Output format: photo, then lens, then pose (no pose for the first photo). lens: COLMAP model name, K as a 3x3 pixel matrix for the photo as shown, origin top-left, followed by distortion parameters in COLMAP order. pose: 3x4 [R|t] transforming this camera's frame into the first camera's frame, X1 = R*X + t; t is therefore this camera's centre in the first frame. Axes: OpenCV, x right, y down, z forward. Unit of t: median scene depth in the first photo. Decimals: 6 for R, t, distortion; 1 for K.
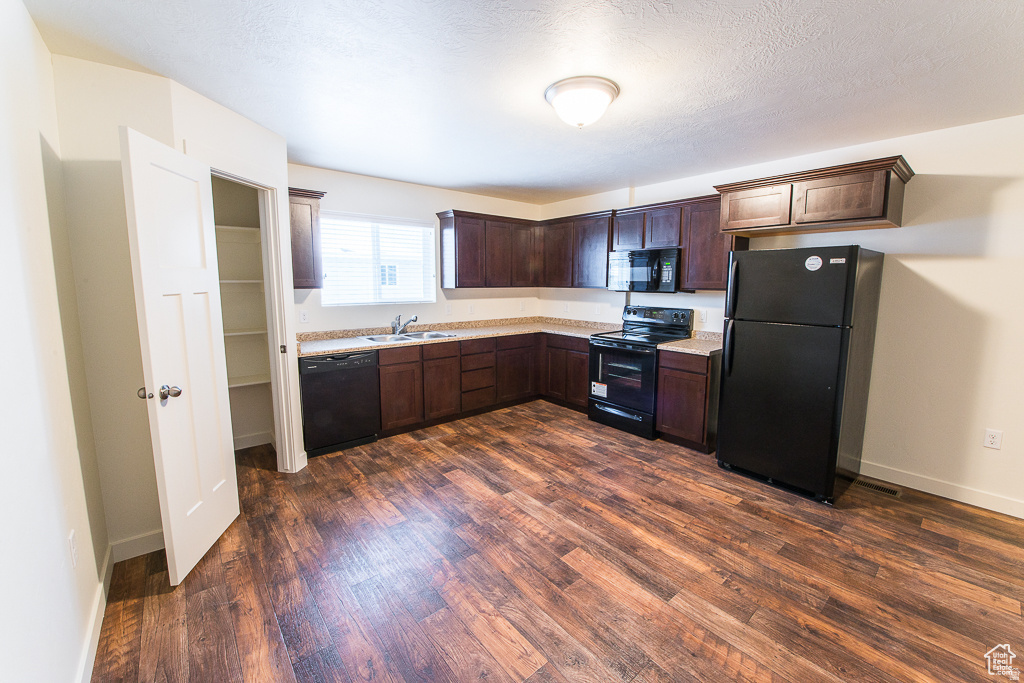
lens RADIAL K [[405.2, 0, 504.8], [0, 405.2, 331.2], [0, 0, 1]] dist [-0.016821, -0.001645]
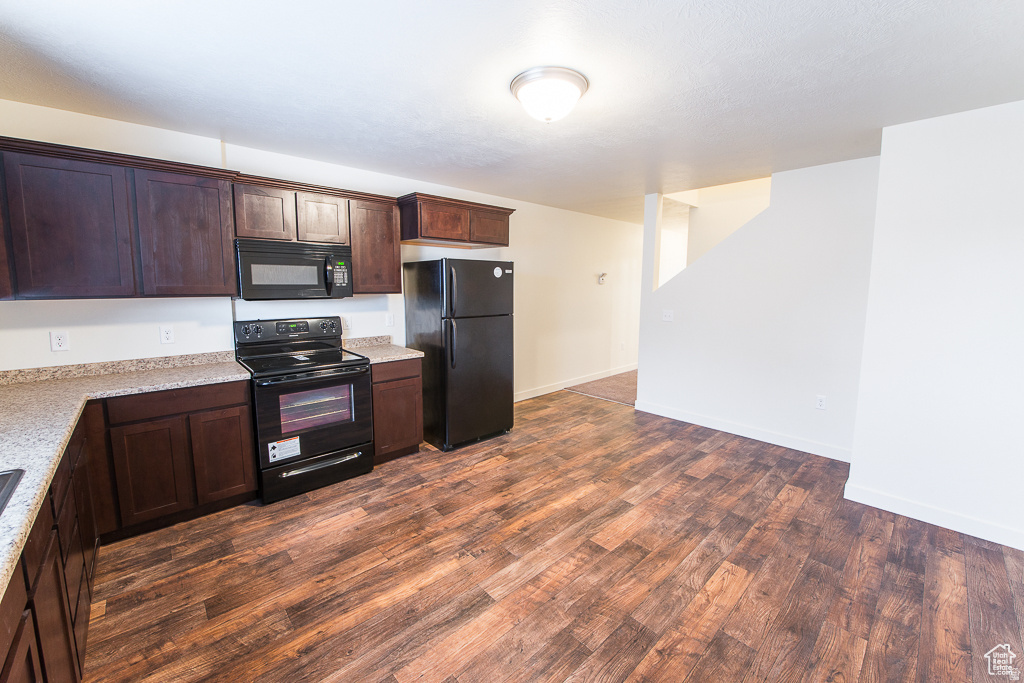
lens RADIAL K [[405.2, 0, 526.4], [0, 405.2, 325.6], [0, 0, 1]] dist [-0.016821, -0.001645]
pose [[-0.079157, -0.106738, 0.991131, -0.536024], [0.116764, 0.986414, 0.115556, -0.105812], [-0.990000, 0.124875, -0.065619, 0.790877]]
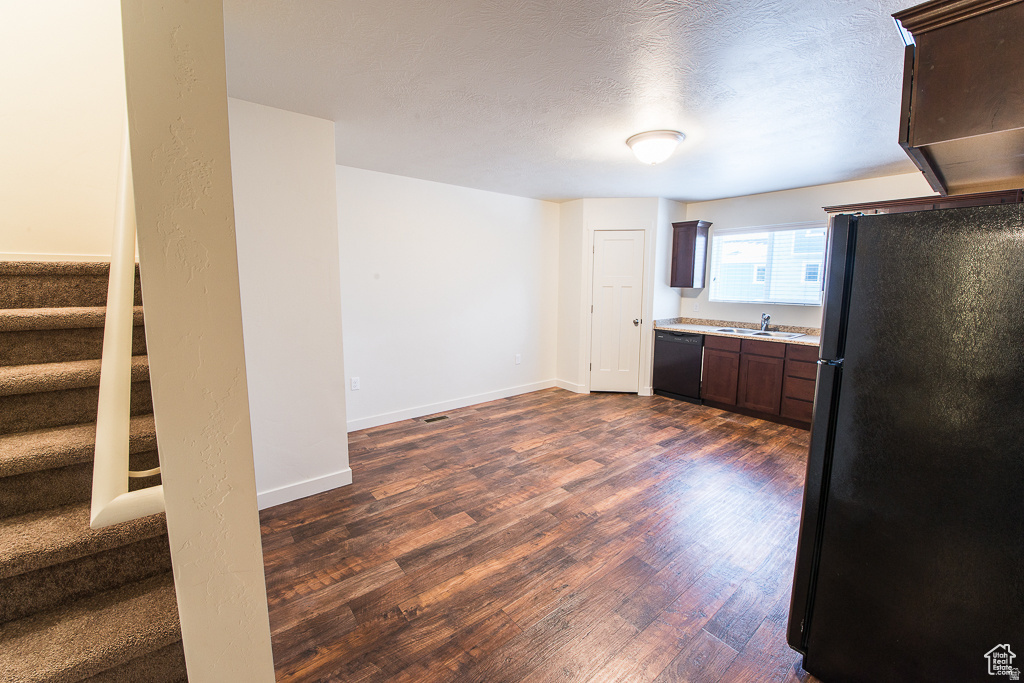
lens RADIAL K [[405.2, 0, 523.0], [0, 405.2, 330.6], [0, 0, 1]] dist [-0.016821, -0.001645]
pose [[0.002689, 0.116519, -0.993185, 1.061223], [-0.128325, 0.985017, 0.115213, -0.046657], [0.991728, 0.127141, 0.017601, 0.423278]]
